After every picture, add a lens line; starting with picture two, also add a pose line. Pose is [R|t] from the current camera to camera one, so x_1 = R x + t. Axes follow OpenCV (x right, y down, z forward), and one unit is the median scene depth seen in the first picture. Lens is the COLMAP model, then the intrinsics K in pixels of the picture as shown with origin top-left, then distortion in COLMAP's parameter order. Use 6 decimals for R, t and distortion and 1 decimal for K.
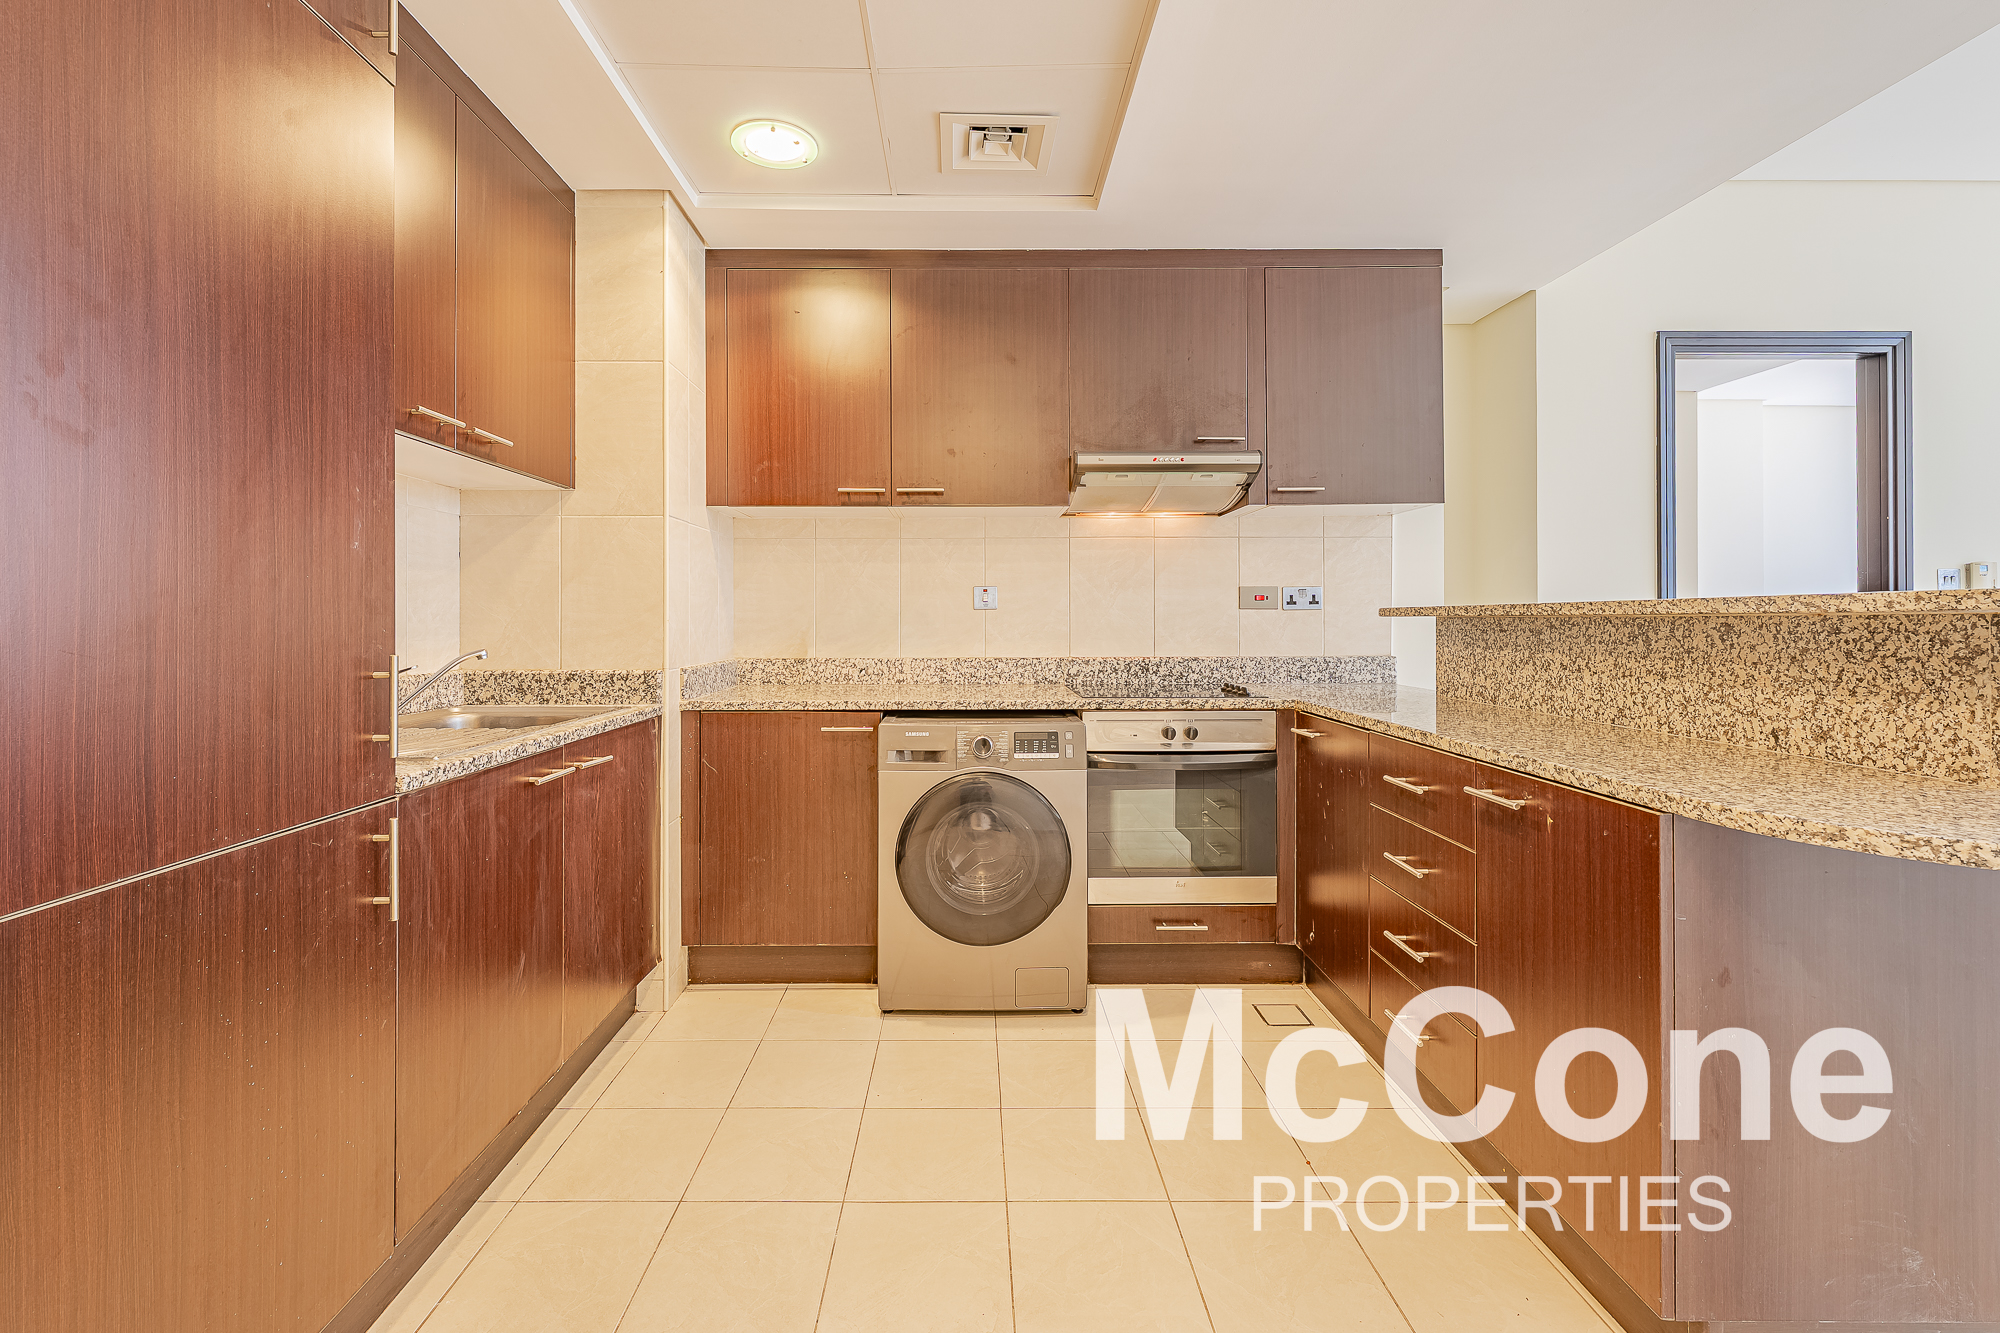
lens RADIAL K [[862.5, 0, 998.7], [0, 862.5, 601.4], [0, 0, 1]] dist [0.000271, 0.000085]
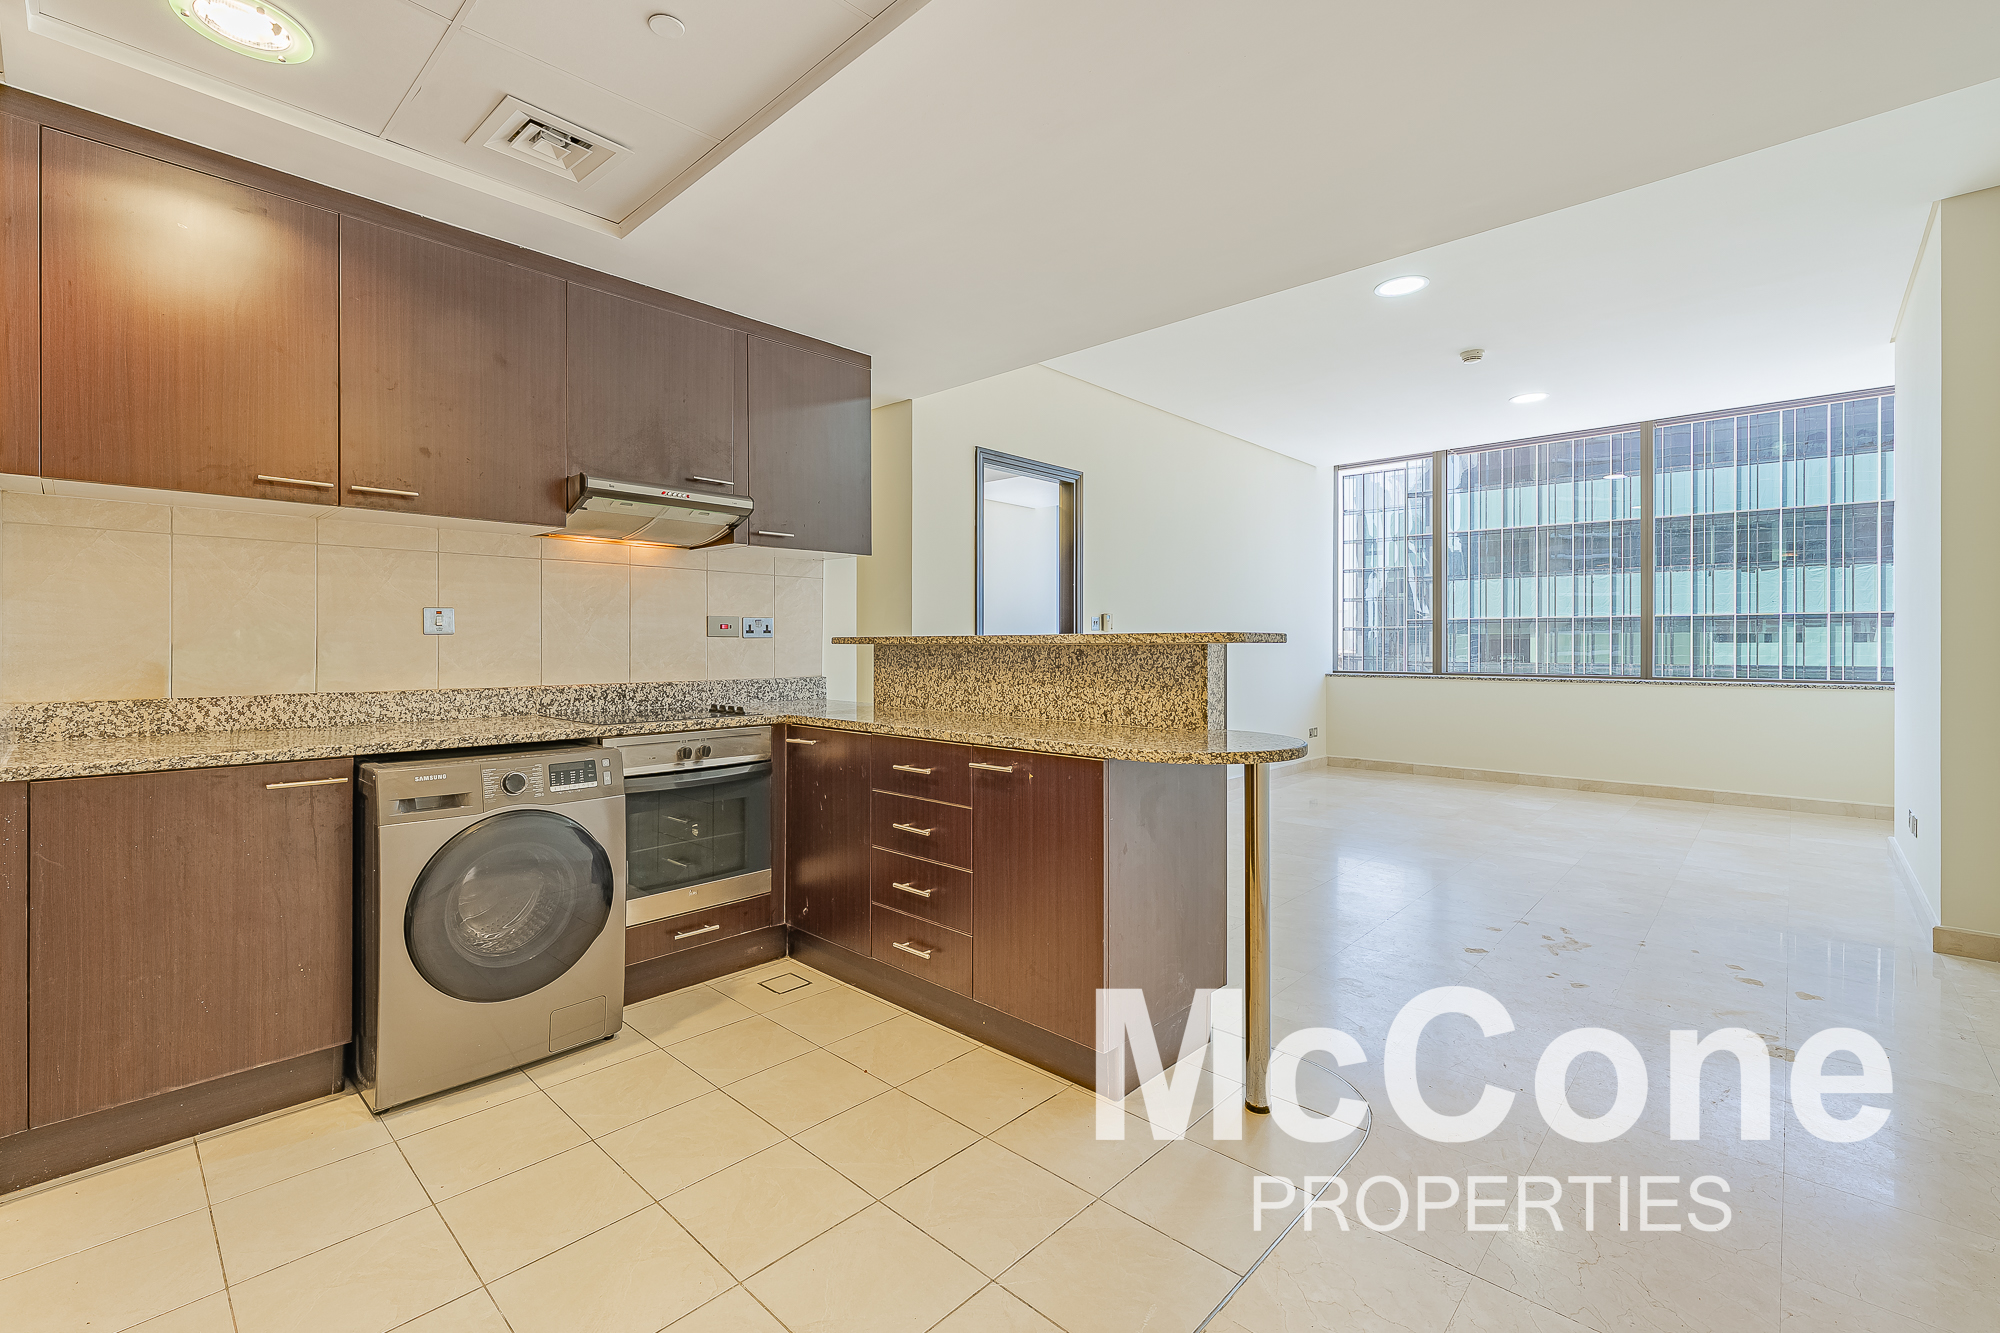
lens RADIAL K [[862.5, 0, 995.7], [0, 862.5, 624.2], [0, 0, 1]] dist [0.000271, 0.000085]
pose [[0.684212, 0.020609, 0.728992, -0.321386], [-0.017354, 0.999778, -0.011977, -0.000115], [-0.729076, -0.004456, 0.684418, -0.009080]]
